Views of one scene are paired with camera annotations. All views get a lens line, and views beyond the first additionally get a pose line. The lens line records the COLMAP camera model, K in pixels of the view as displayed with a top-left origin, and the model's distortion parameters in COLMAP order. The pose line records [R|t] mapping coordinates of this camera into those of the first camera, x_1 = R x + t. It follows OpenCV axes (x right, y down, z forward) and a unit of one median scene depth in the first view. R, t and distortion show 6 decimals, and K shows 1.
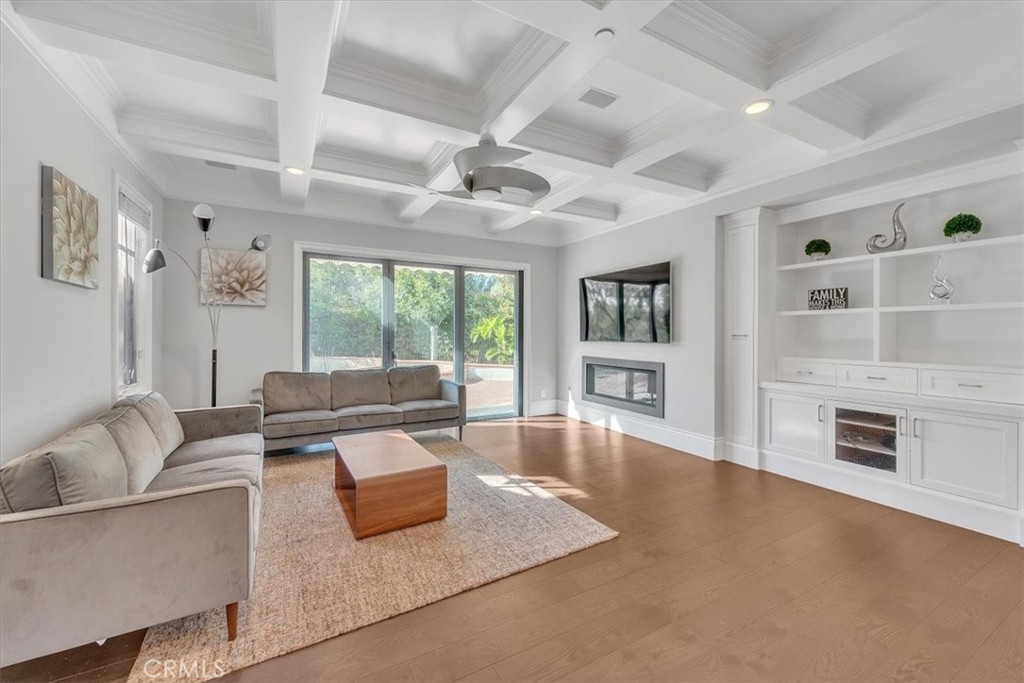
lens RADIAL K [[408.7, 0, 515.3], [0, 408.7, 332.2], [0, 0, 1]] dist [-0.001791, 0.000044]
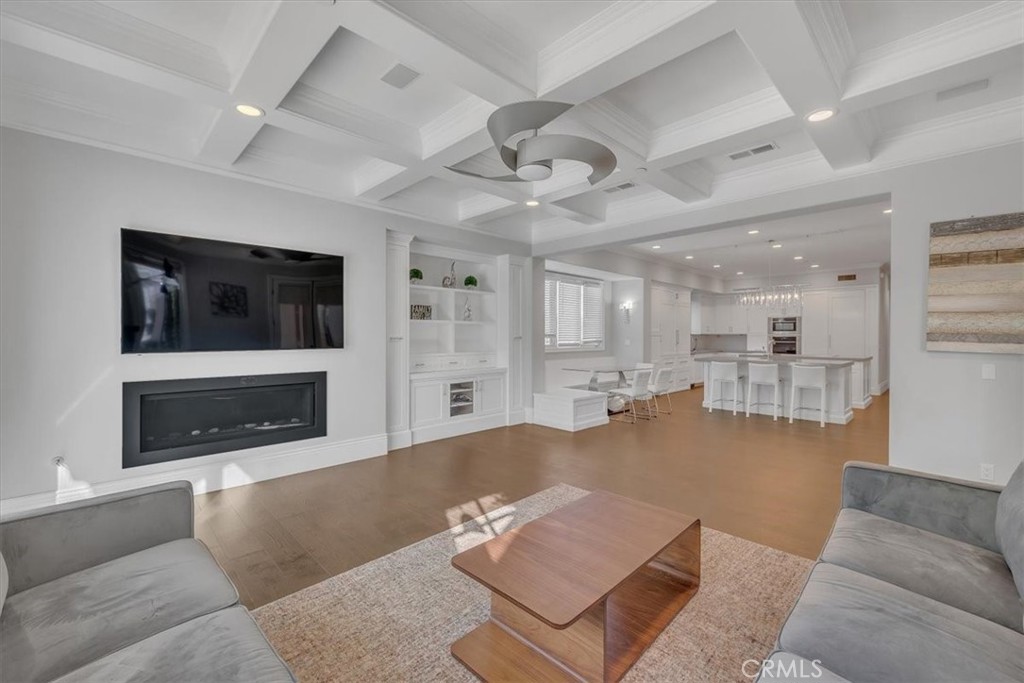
lens RADIAL K [[425.3, 0, 513.6], [0, 425.3, 334.8], [0, 0, 1]] dist [0.000632, -0.000224]
pose [[-0.263950, -0.002490, 0.964533, -0.738277], [-0.004356, 0.999990, 0.001390, -0.005444], [-0.964526, -0.003834, -0.263958, 1.046799]]
